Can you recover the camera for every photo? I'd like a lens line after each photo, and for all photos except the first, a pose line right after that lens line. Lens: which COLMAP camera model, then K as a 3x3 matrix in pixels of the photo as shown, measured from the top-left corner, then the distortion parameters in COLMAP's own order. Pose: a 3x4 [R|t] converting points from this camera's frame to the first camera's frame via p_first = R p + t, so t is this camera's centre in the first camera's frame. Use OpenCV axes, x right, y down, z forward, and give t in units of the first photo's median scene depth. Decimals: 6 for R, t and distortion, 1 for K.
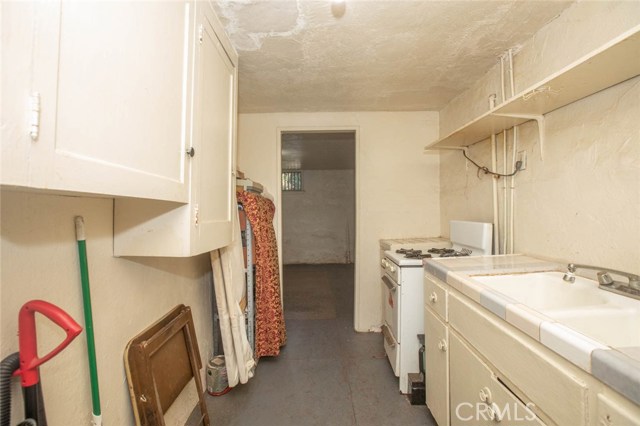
lens RADIAL K [[295.0, 0, 314.3], [0, 295.0, 211.1], [0, 0, 1]] dist [-0.034822, 0.011641]
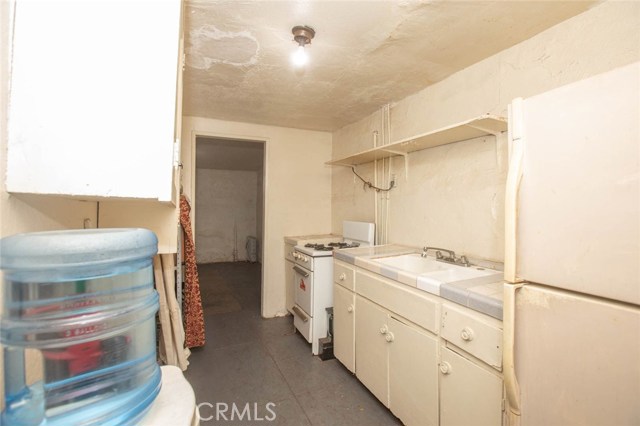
lens RADIAL K [[295.0, 0, 313.6], [0, 295.0, 211.1], [0, 0, 1]] dist [-0.034822, 0.011641]
pose [[0.912636, 0.013288, 0.408557, -0.245849], [-0.014903, 0.999889, 0.000769, -0.013584], [-0.408502, -0.006790, 0.912732, -0.183799]]
